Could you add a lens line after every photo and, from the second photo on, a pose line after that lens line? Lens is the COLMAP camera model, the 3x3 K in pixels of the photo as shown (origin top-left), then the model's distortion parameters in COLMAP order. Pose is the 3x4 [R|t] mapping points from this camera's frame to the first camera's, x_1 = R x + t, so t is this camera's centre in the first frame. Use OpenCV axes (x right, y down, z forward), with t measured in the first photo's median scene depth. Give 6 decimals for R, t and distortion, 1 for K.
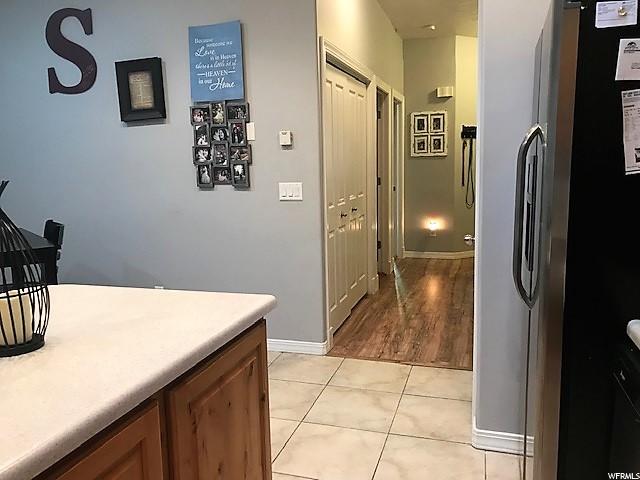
lens RADIAL K [[514.7, 0, 320.0], [0, 514.7, 240.0], [0, 0, 1]] dist [0.001709, -0.008282]
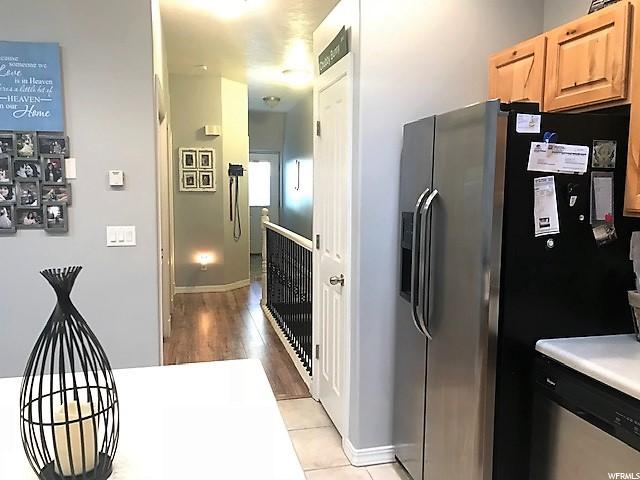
lens RADIAL K [[514.7, 0, 320.0], [0, 514.7, 240.0], [0, 0, 1]] dist [0.001709, -0.008282]
pose [[0.850551, -0.025547, 0.525271, -0.230576], [0.052572, 0.997946, -0.036592, -0.035004], [-0.523257, 0.058738, 0.850148, 0.040904]]
